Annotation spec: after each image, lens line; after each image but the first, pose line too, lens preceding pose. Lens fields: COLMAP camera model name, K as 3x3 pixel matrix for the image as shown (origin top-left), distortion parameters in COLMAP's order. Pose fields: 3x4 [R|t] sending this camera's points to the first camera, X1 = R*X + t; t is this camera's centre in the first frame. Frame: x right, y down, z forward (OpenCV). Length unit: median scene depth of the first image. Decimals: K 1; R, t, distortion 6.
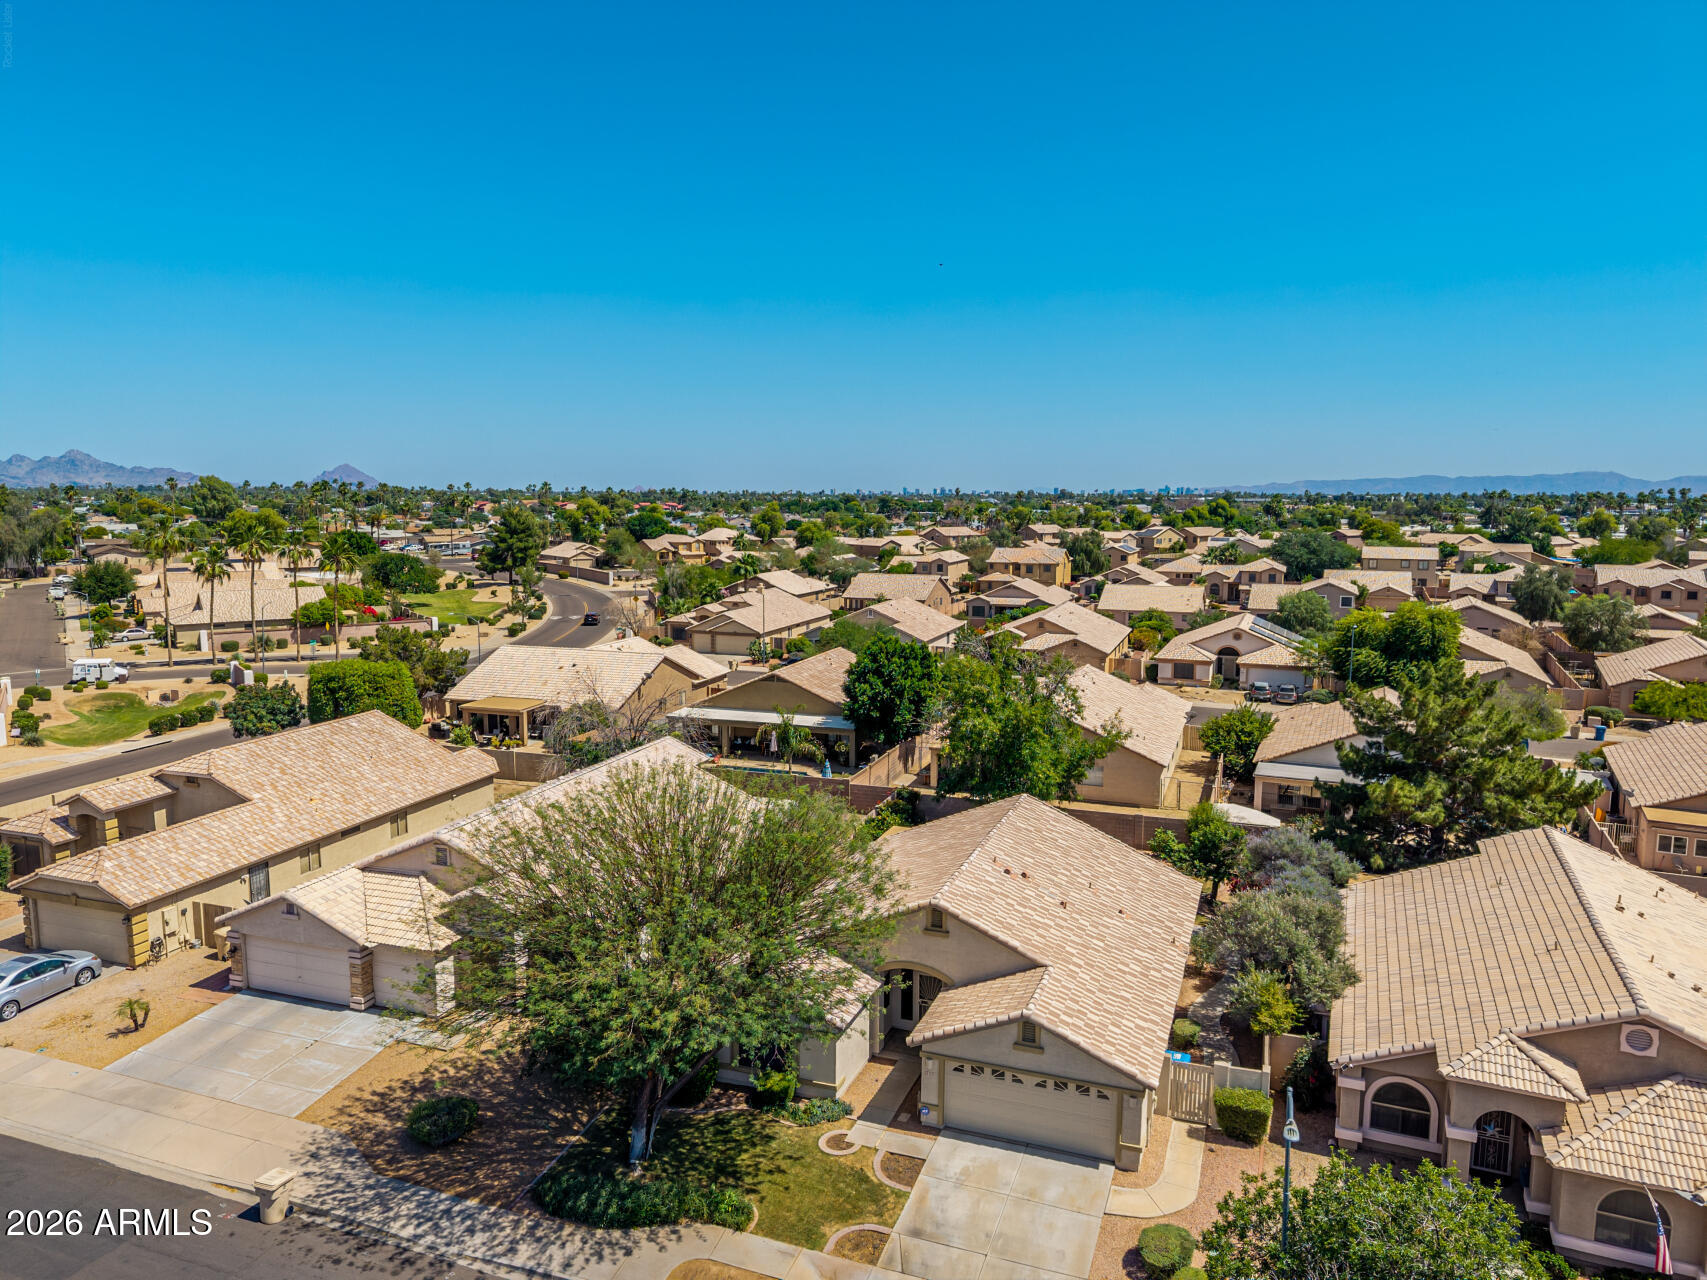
lens RADIAL K [[1147.9, 0, 853.5], [0, 1147.9, 640.0], [0, 0, 1]] dist [0.009627, -0.007355]
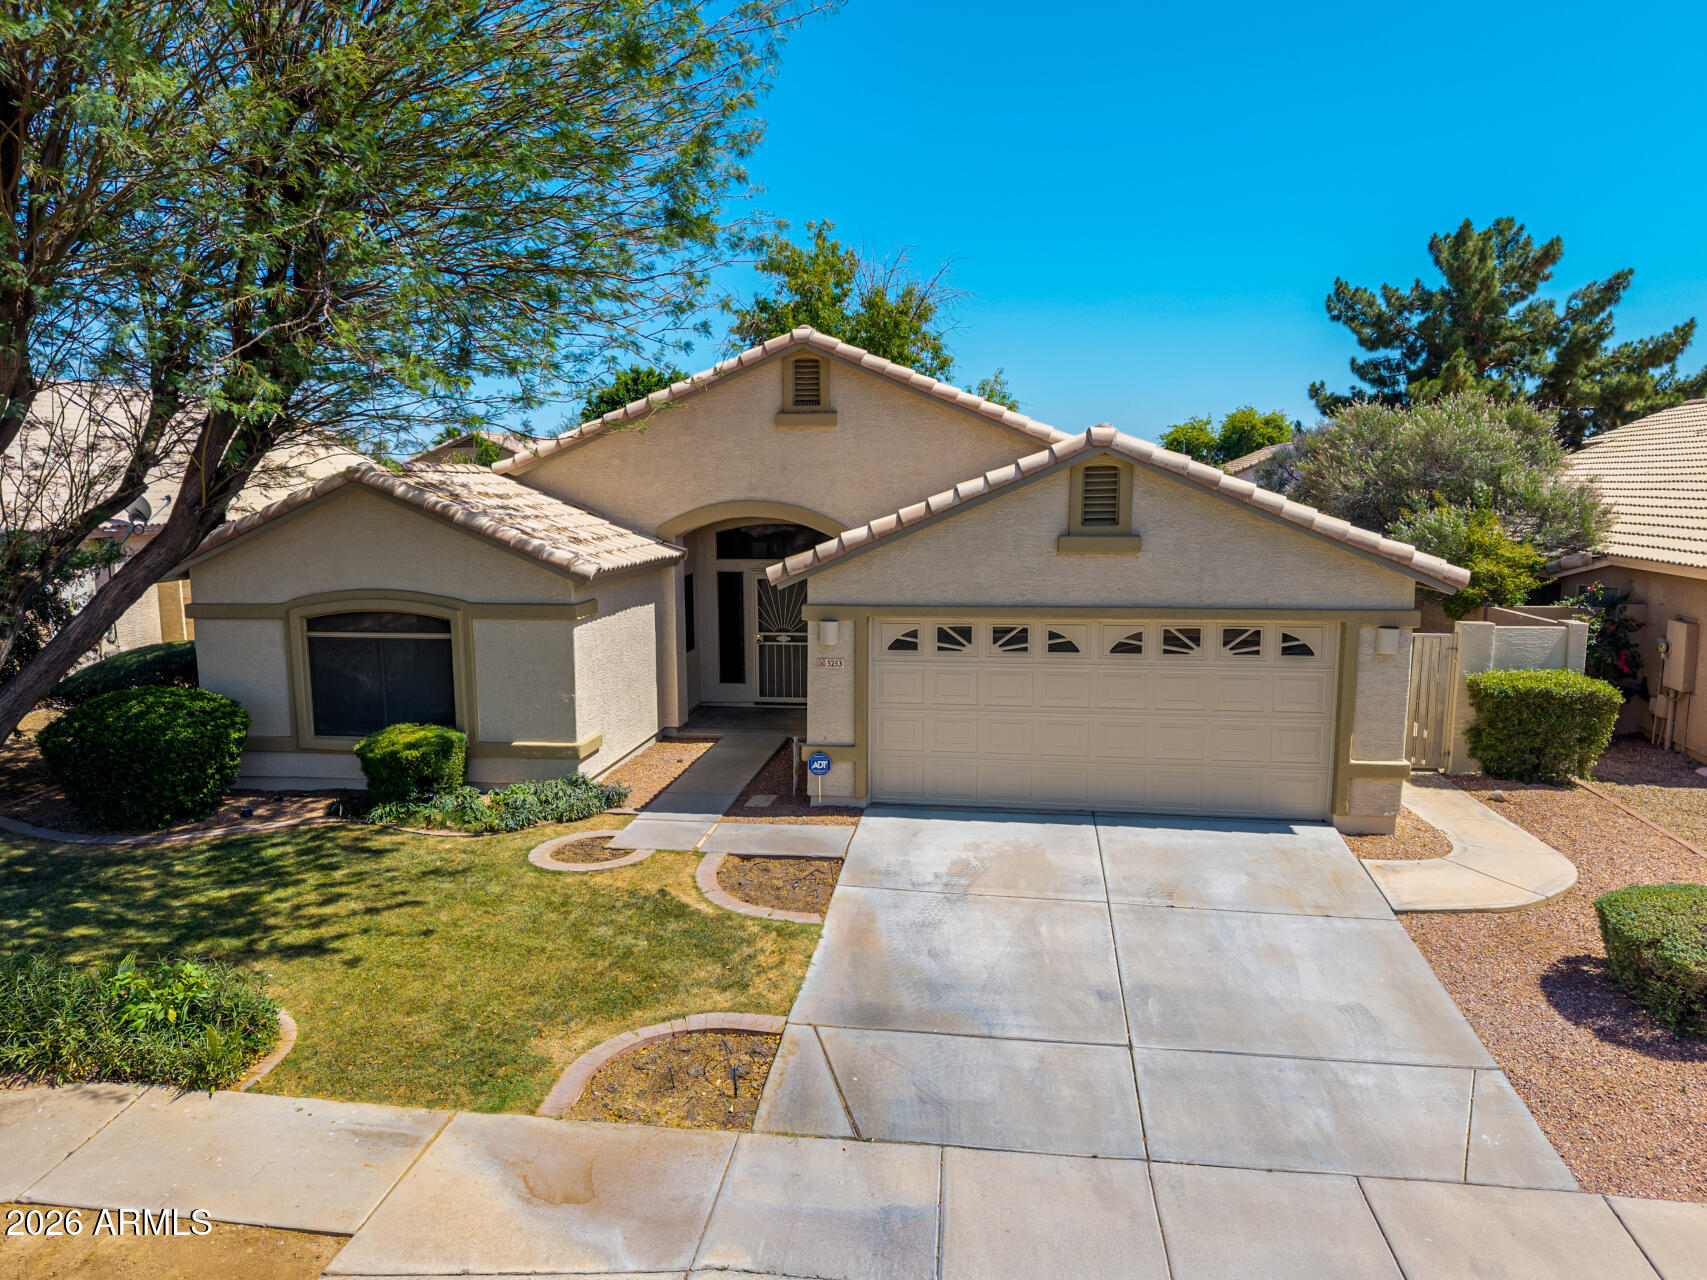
lens RADIAL K [[1147.9, 0, 853.5], [0, 1147.9, 640.0], [0, 0, 1]] dist [0.009627, -0.007355]
pose [[0.974541, -0.038378, 0.220902, -0.008207], [0.037532, 0.999263, 0.008025, 0.331764], [-0.221047, 0.000471, 0.975263, 0.569903]]
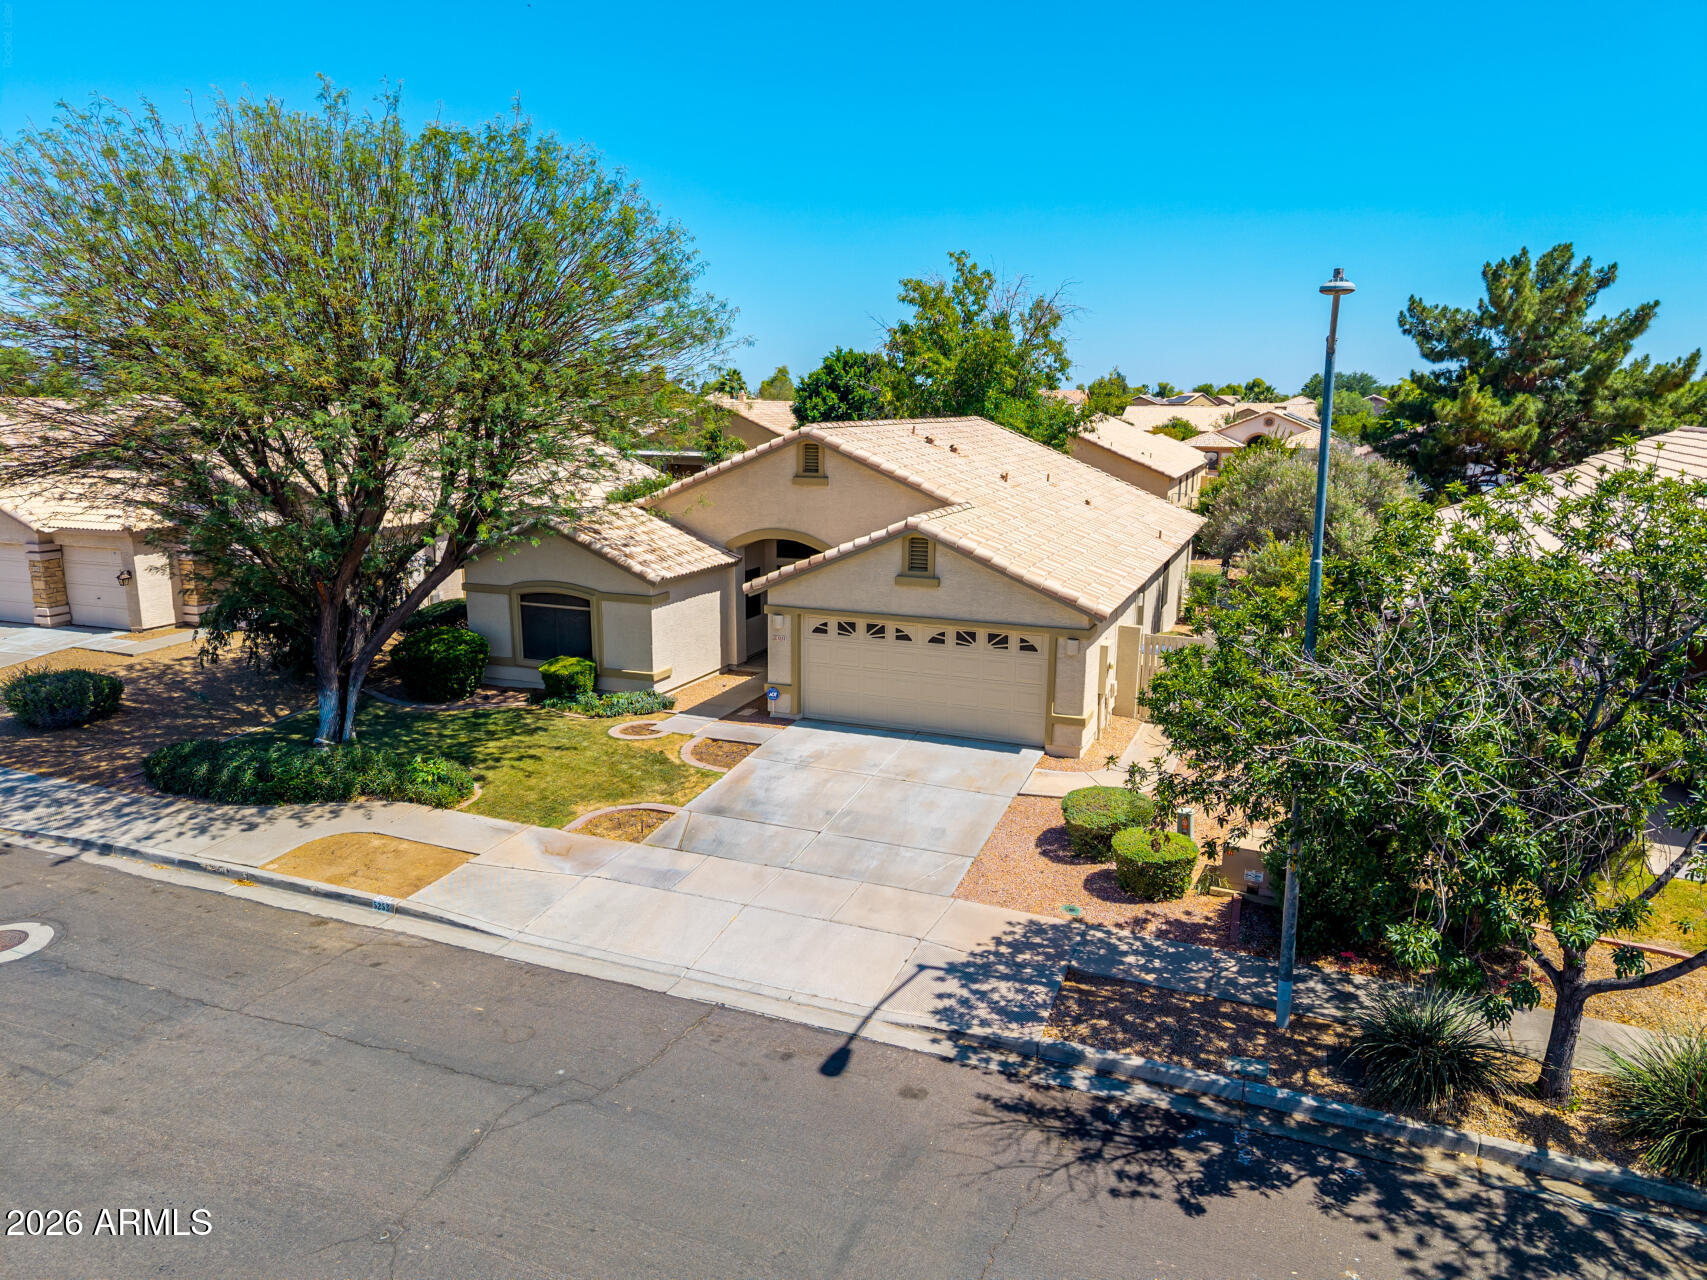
lens RADIAL K [[1137.8, 0, 853.5], [0, 1137.8, 640.0], [0, 0, 1]] dist [0.063052, -0.085509]
pose [[0.999657, 0.006652, -0.025328, 0.115124], [-0.004743, 0.997197, 0.074671, 0.296740], [0.025754, -0.074526, 0.996886, 0.302281]]
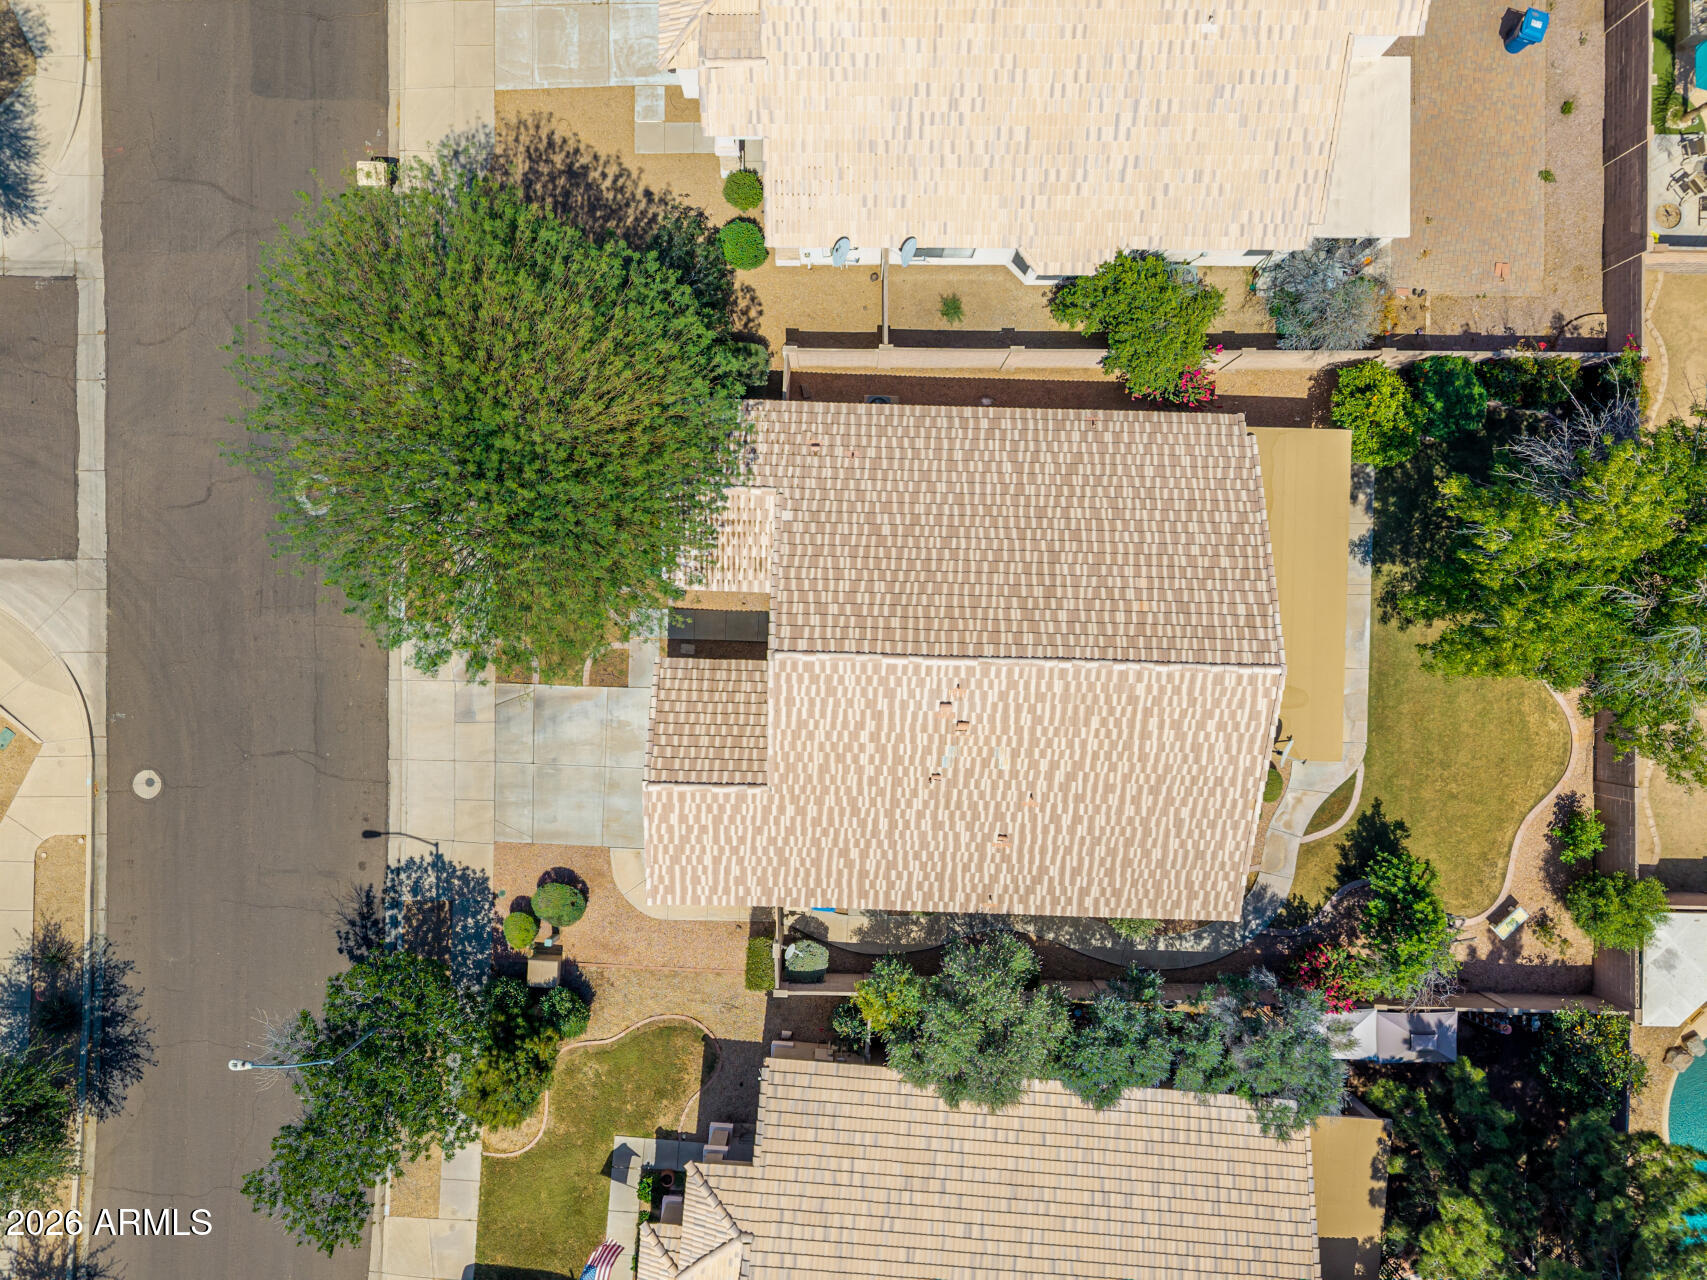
lens RADIAL K [[1147.4, 0, 853.5], [0, 1147.4, 640.0], [0, 0, 1]] dist [0.040059, -0.048635]
pose [[0.327085, 0.944978, -0.005712, 0.085362], [-0.100267, 0.040714, 0.994127, -0.586830], [0.939661, -0.324591, 0.108067, 0.957416]]
